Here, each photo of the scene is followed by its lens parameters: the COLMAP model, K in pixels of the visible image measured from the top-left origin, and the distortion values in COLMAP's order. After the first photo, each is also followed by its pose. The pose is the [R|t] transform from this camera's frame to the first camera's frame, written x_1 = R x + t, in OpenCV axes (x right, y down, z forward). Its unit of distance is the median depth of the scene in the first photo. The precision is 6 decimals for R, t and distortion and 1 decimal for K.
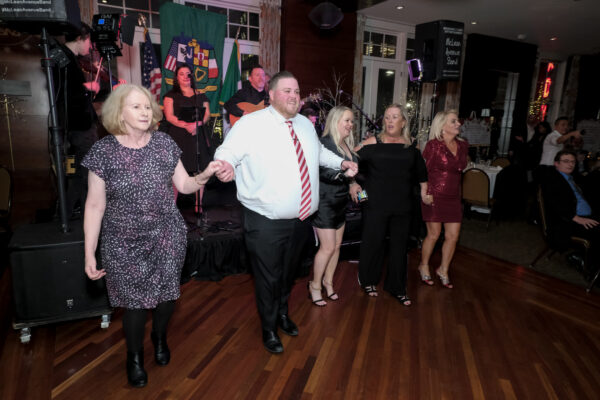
lens RADIAL K [[403.0, 0, 301.0], [0, 403.0, 202.0], [0, 0, 1]] dist [0.022037, 0.004817]
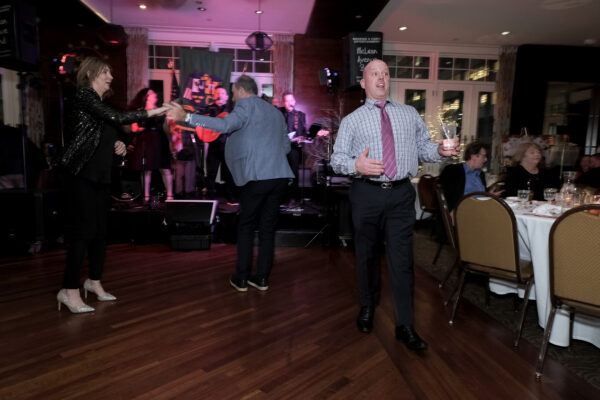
lens RADIAL K [[403.0, 0, 301.0], [0, 403.0, 202.0], [0, 0, 1]] dist [0.022037, 0.004817]
pose [[0.910456, 0.033188, -0.412272, 0.678207], [-0.077308, 0.992864, -0.090801, 0.115155], [0.406316, 0.114542, 0.906525, 0.006152]]
